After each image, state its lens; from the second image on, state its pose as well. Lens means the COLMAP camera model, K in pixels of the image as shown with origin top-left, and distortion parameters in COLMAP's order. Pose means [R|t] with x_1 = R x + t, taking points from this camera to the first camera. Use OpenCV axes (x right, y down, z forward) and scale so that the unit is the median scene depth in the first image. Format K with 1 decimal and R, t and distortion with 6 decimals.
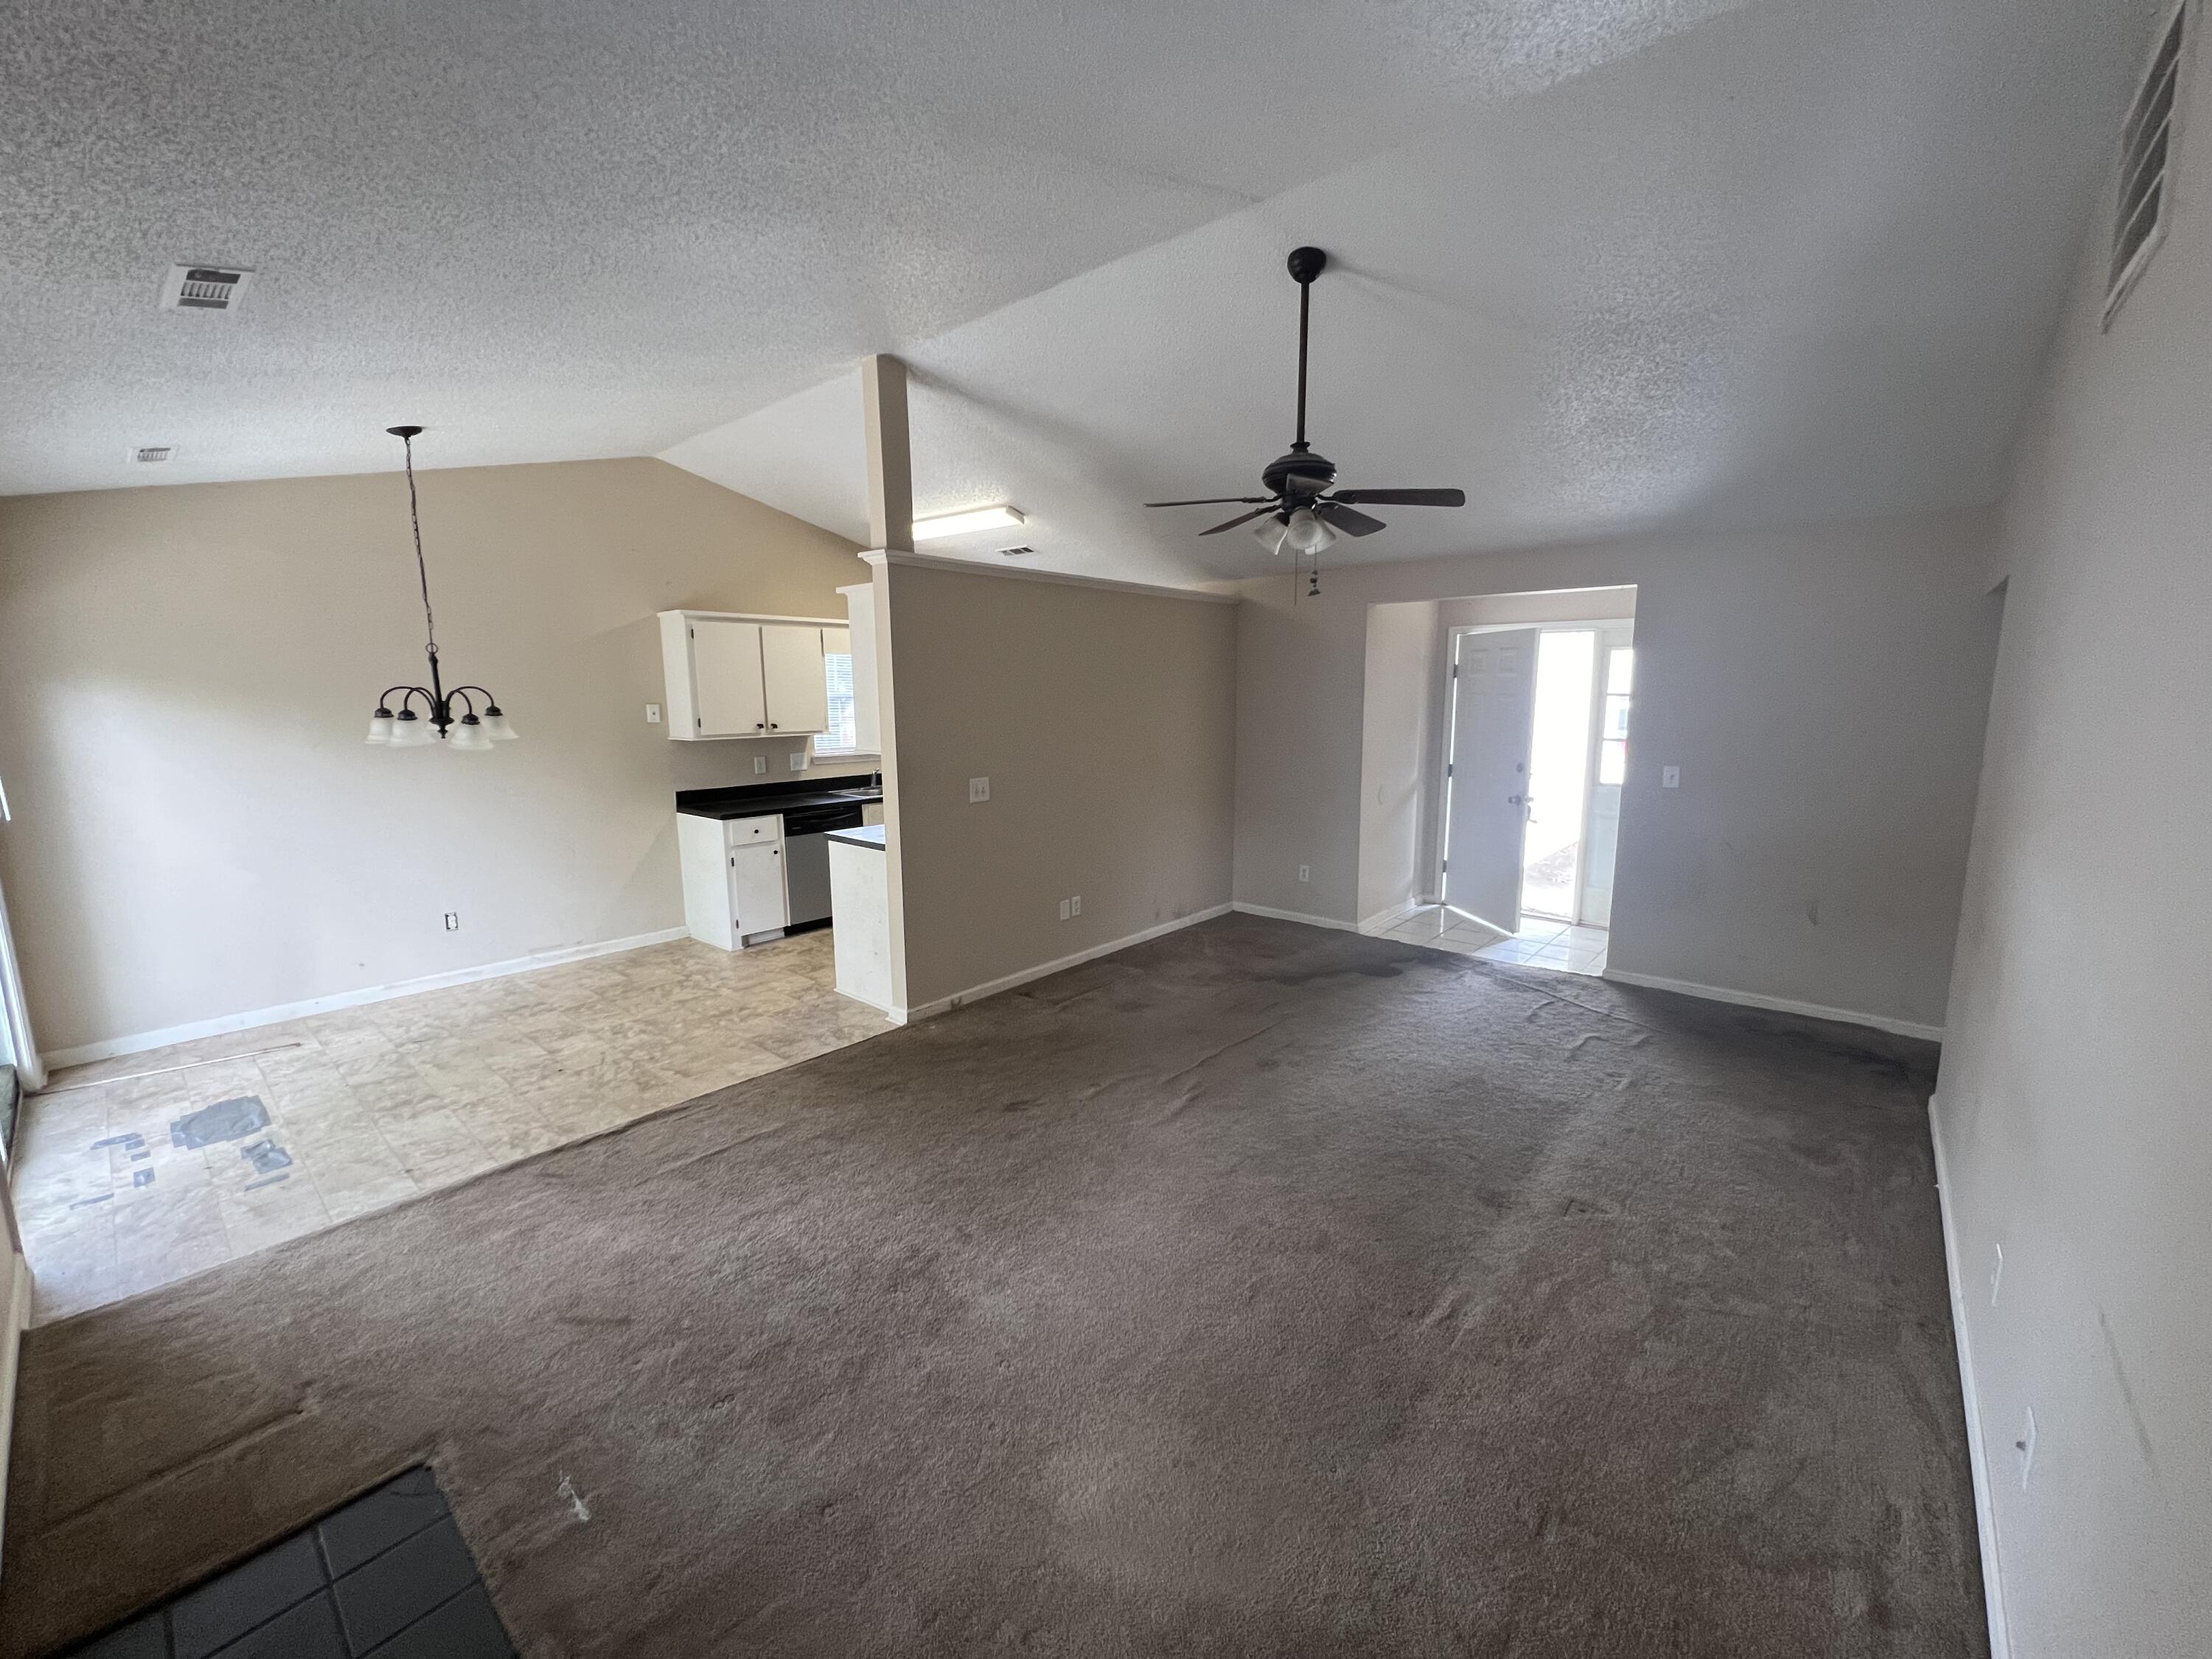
lens RADIAL K [[881.9, 0, 1103.4], [0, 881.9, 839.8], [0, 0, 1]] dist [-0.006808, 0.001003]
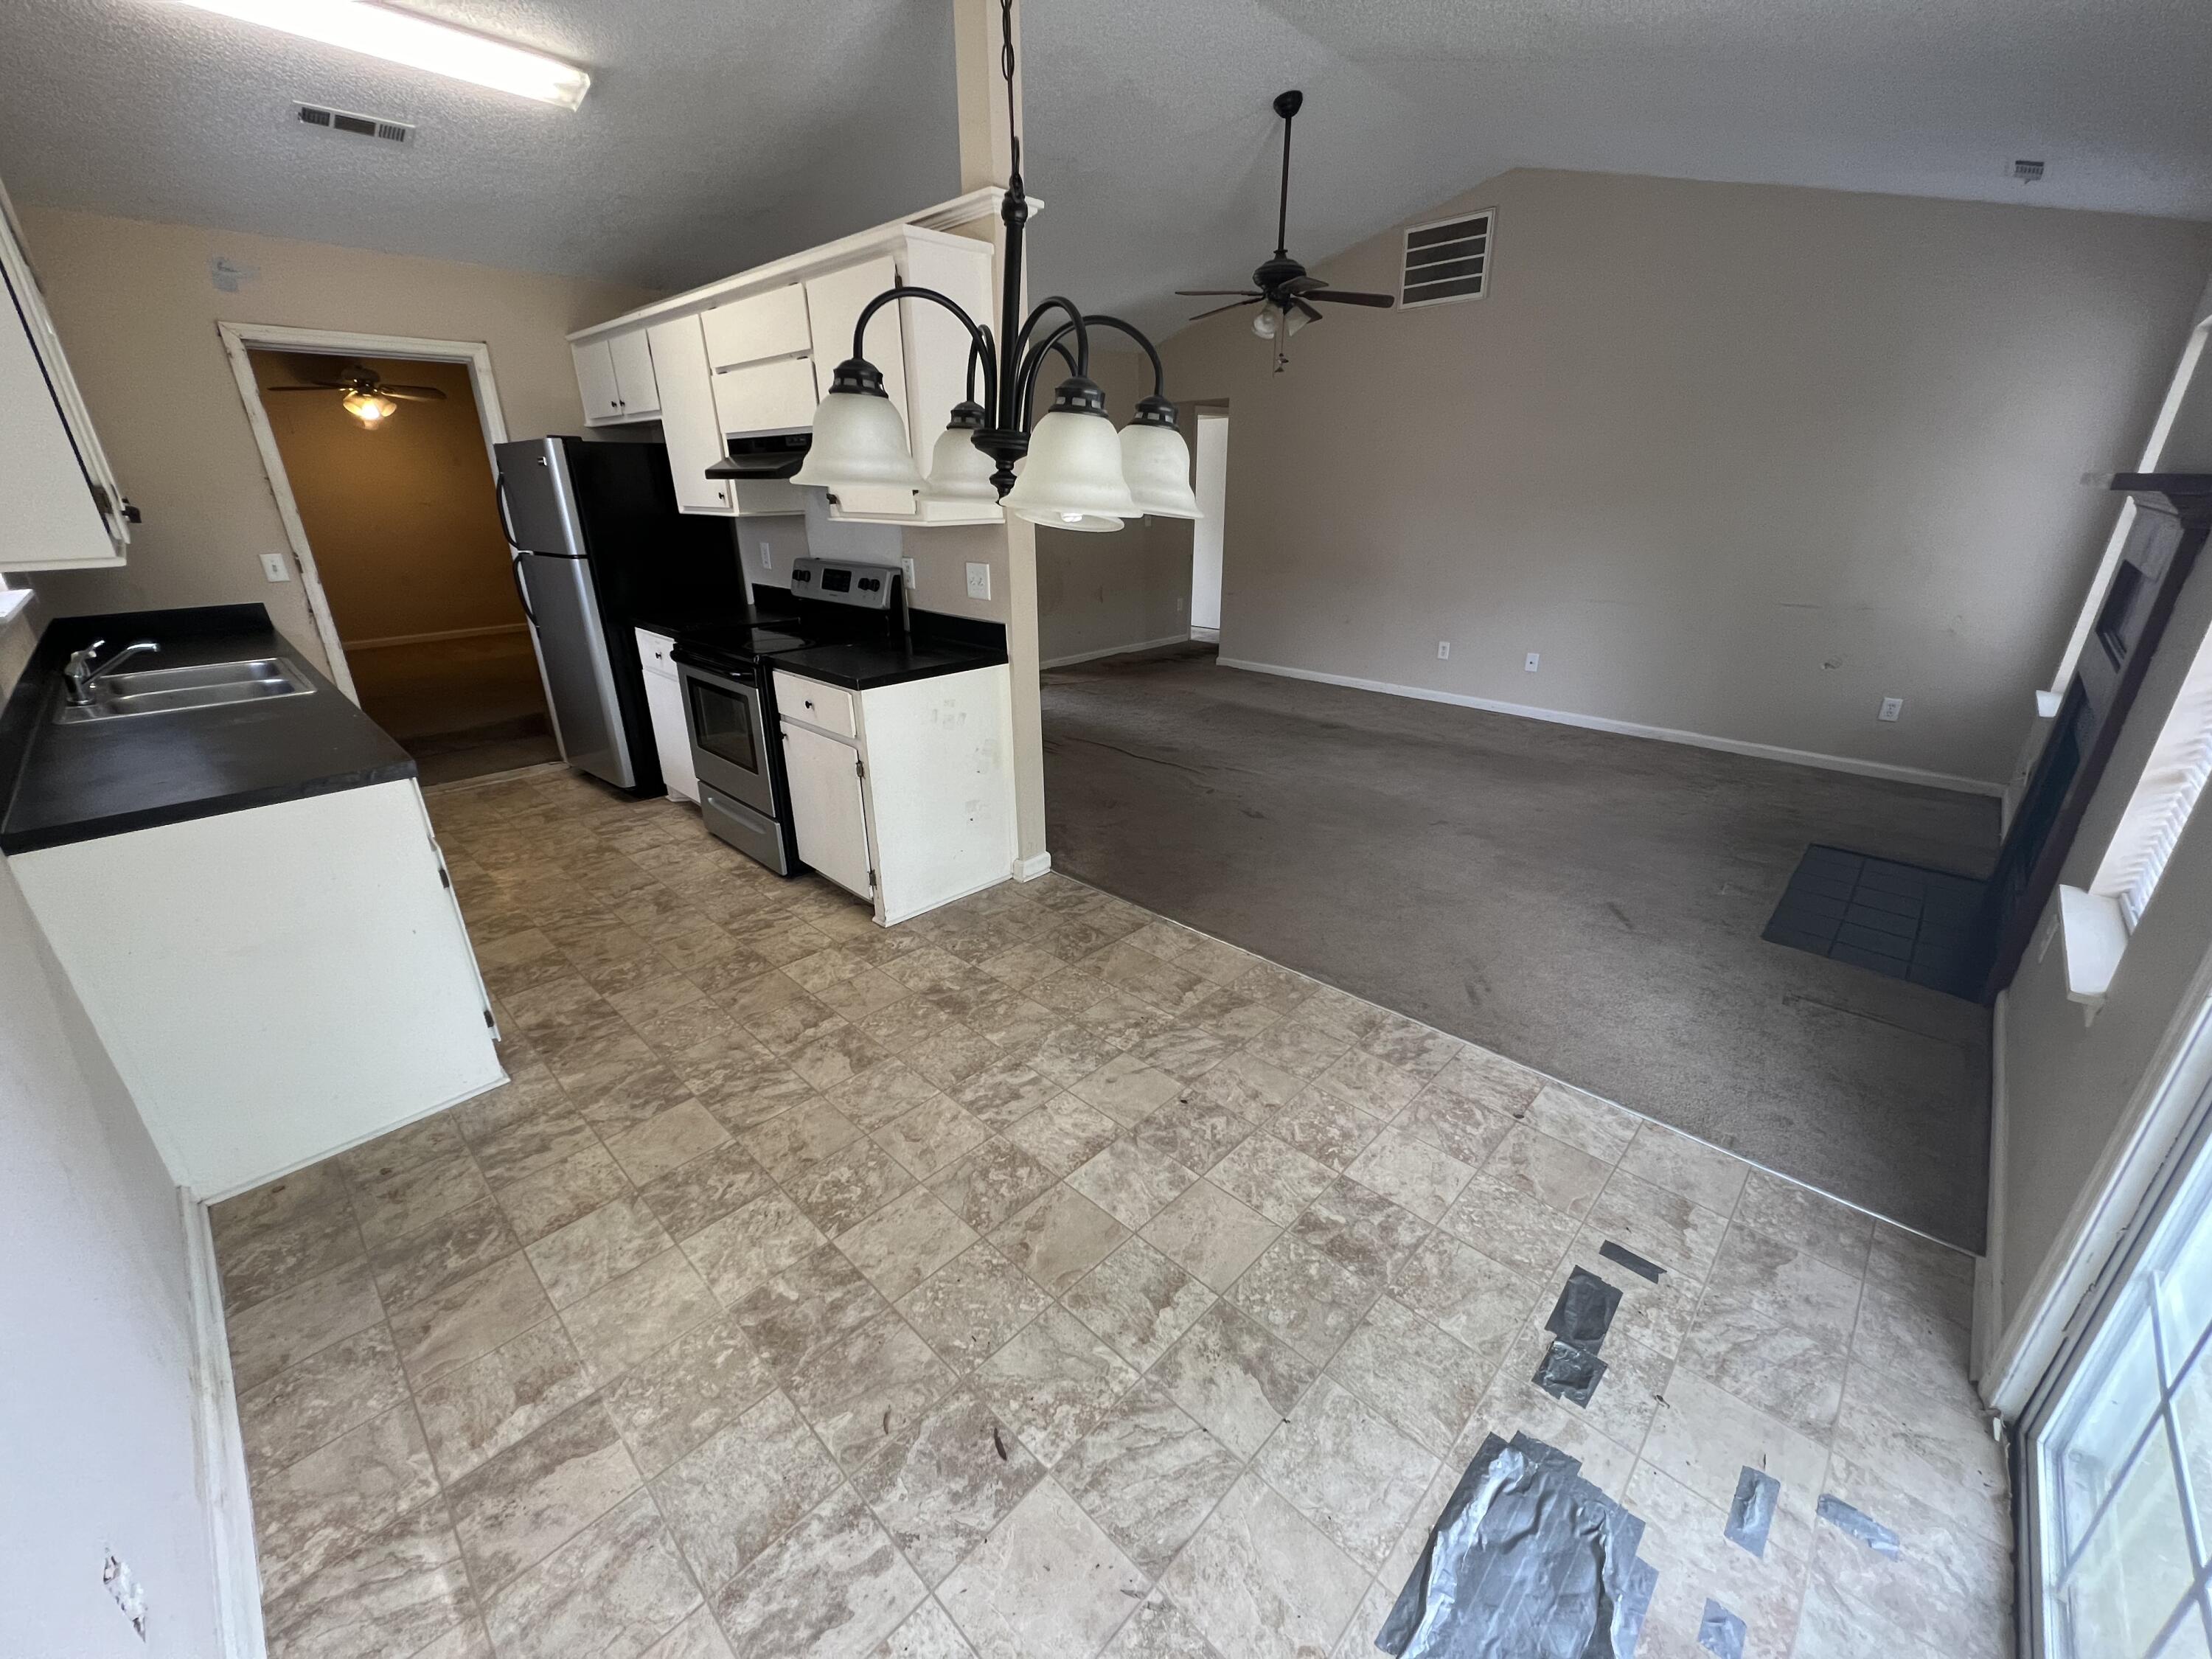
lens RADIAL K [[881.9, 0, 1110.2], [0, 881.9, 822.7], [0, 0, 1]] dist [-0.006808, 0.001003]
pose [[0.050752, -0.362177, 0.930727, -1.076265], [0.170032, 0.921456, 0.349297, -0.119148], [-0.984131, 0.140526, 0.108348, 0.940052]]
